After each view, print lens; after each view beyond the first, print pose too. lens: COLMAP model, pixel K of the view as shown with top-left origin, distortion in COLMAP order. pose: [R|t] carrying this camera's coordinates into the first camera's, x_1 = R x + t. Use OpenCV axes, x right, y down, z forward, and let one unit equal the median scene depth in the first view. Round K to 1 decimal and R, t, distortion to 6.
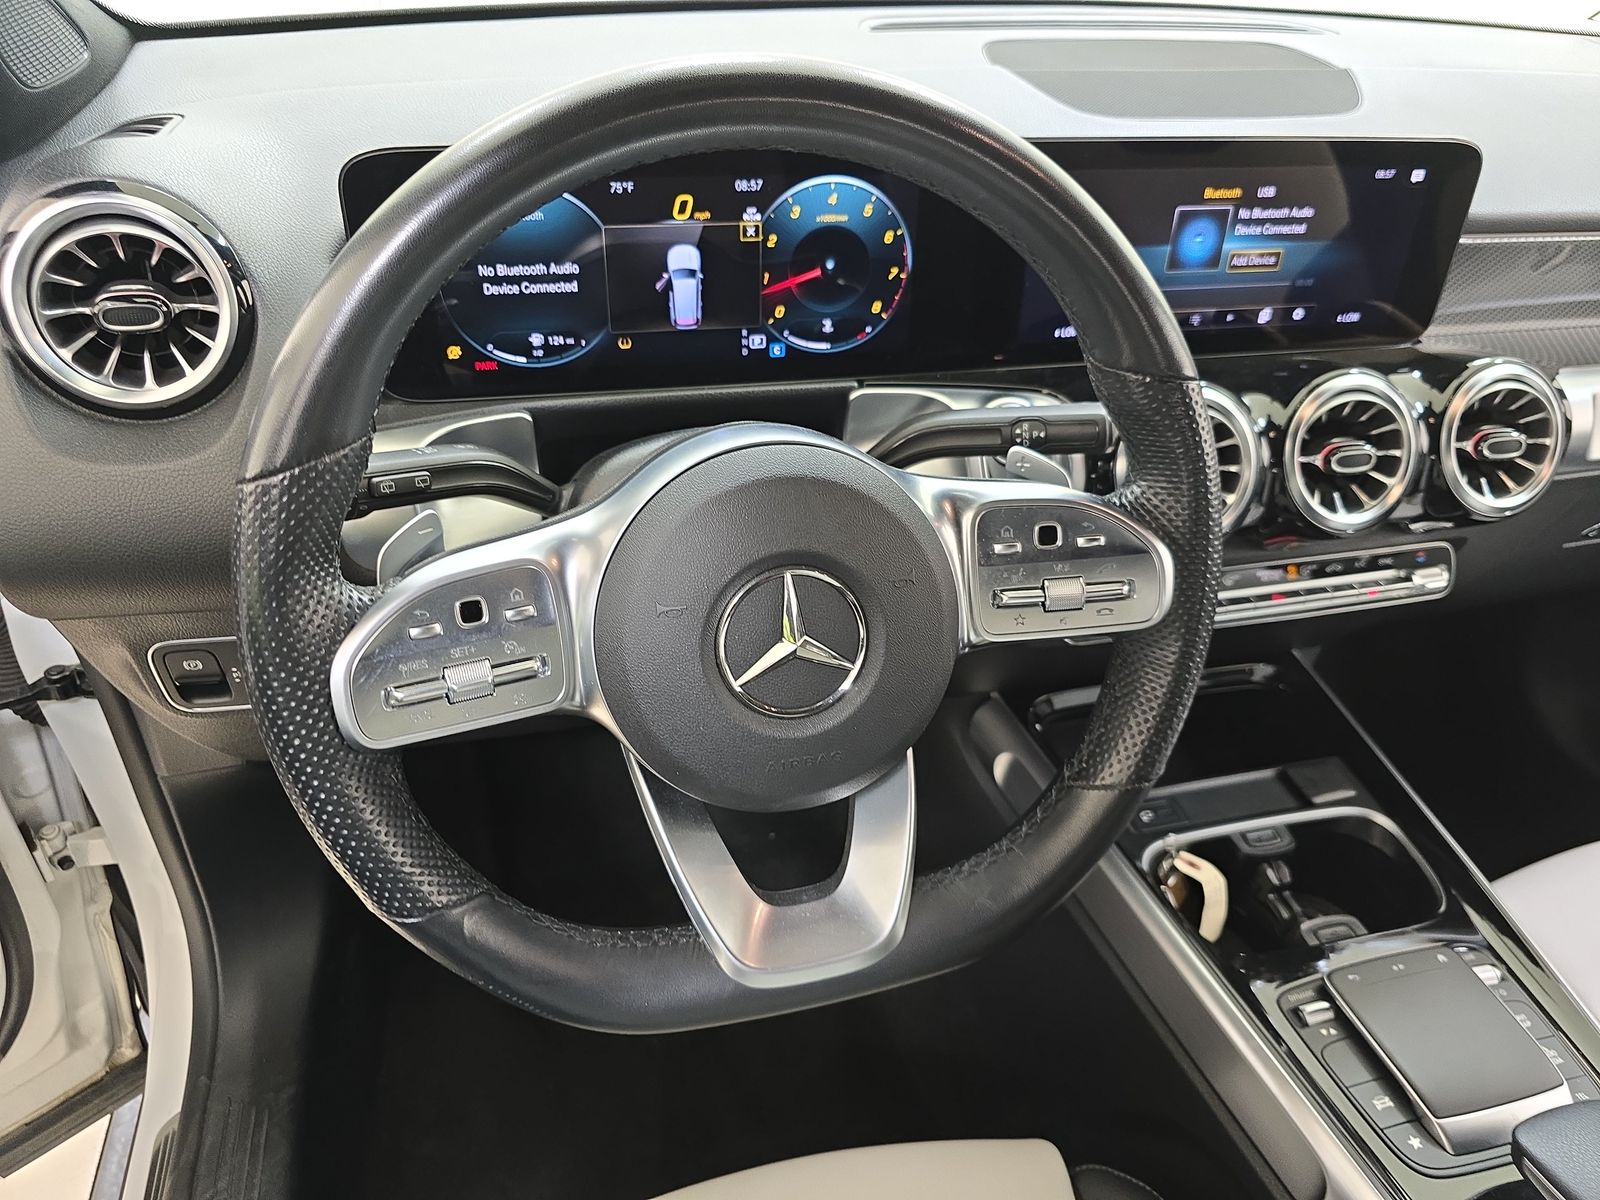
lens RADIAL K [[1105.5, 0, 800.0], [0, 1105.5, 600.0], [0, 0, 1]] dist [0.063550, -0.084891]
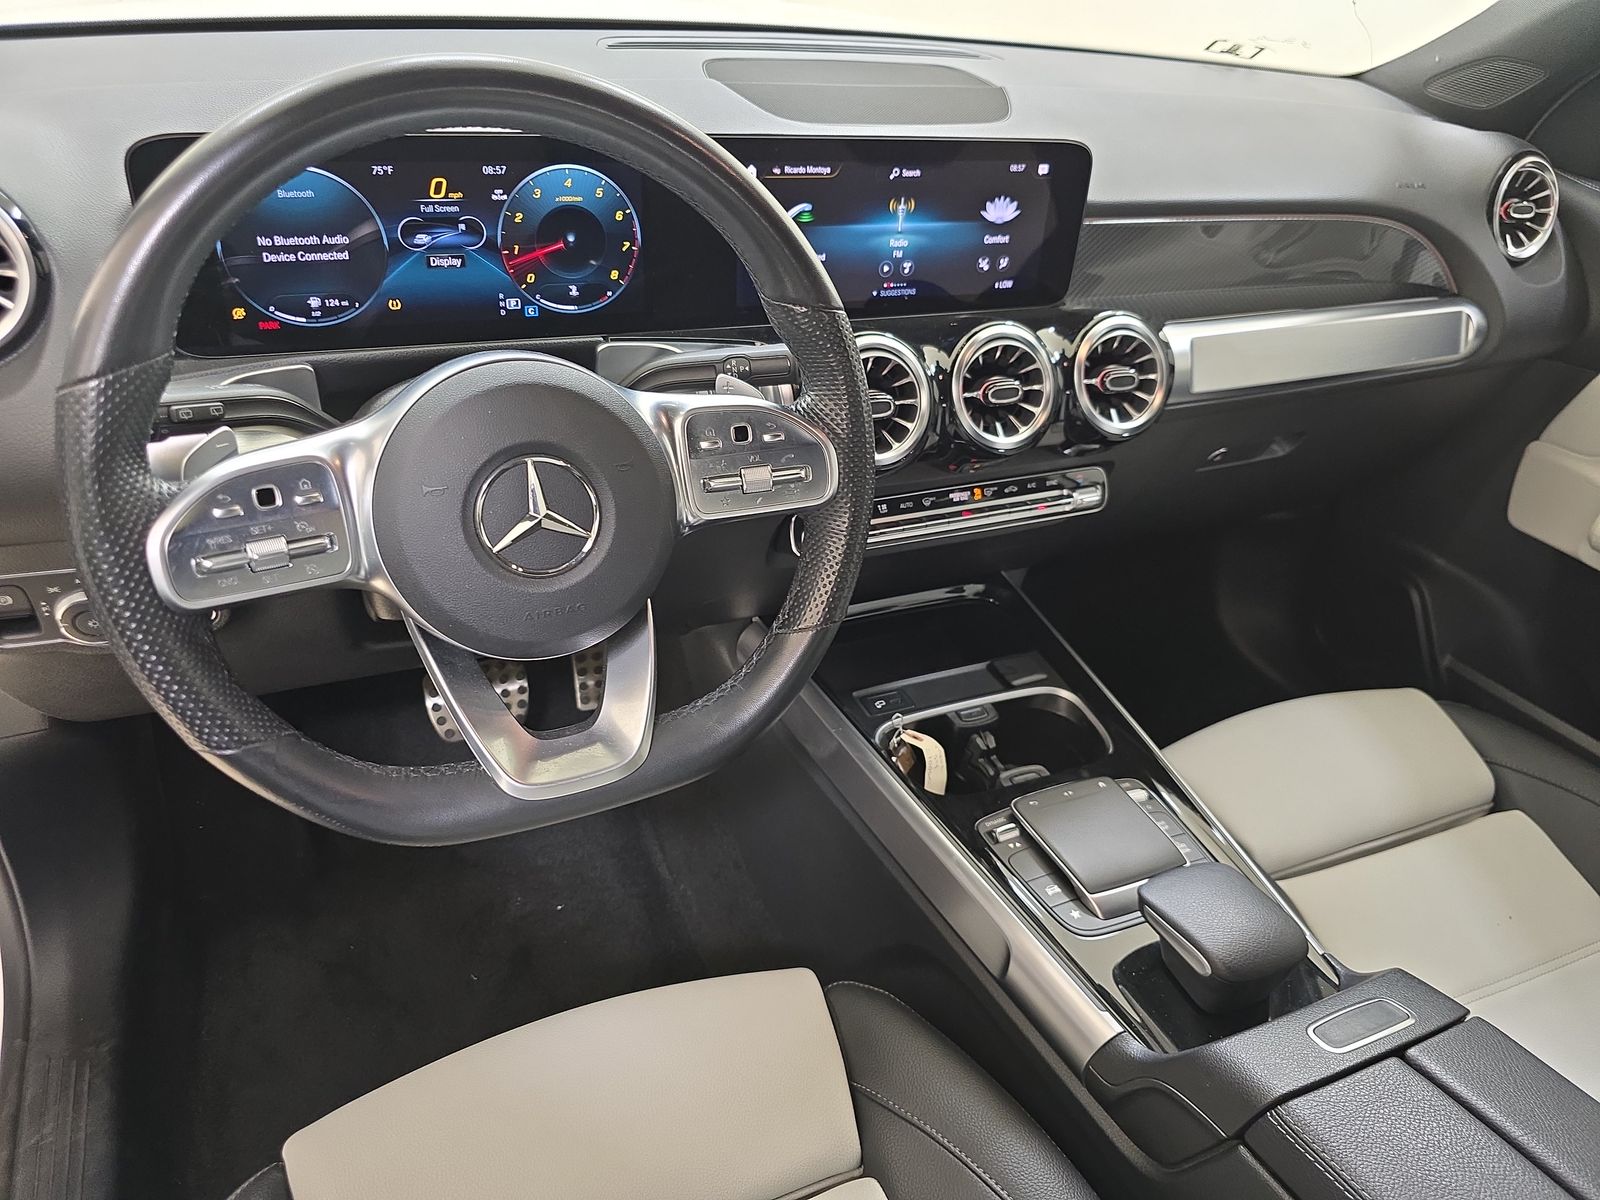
lens RADIAL K [[1101.3, 0, 800.0], [0, 1101.3, 600.0], [0, 0, 1]] dist [0.071906, -0.073658]
pose [[0.985842, -0.059950, 0.156592, 0.060042], [0.063185, 0.997877, -0.015764, 0.123343], [-0.155315, 0.025435, 0.987538, -0.214527]]
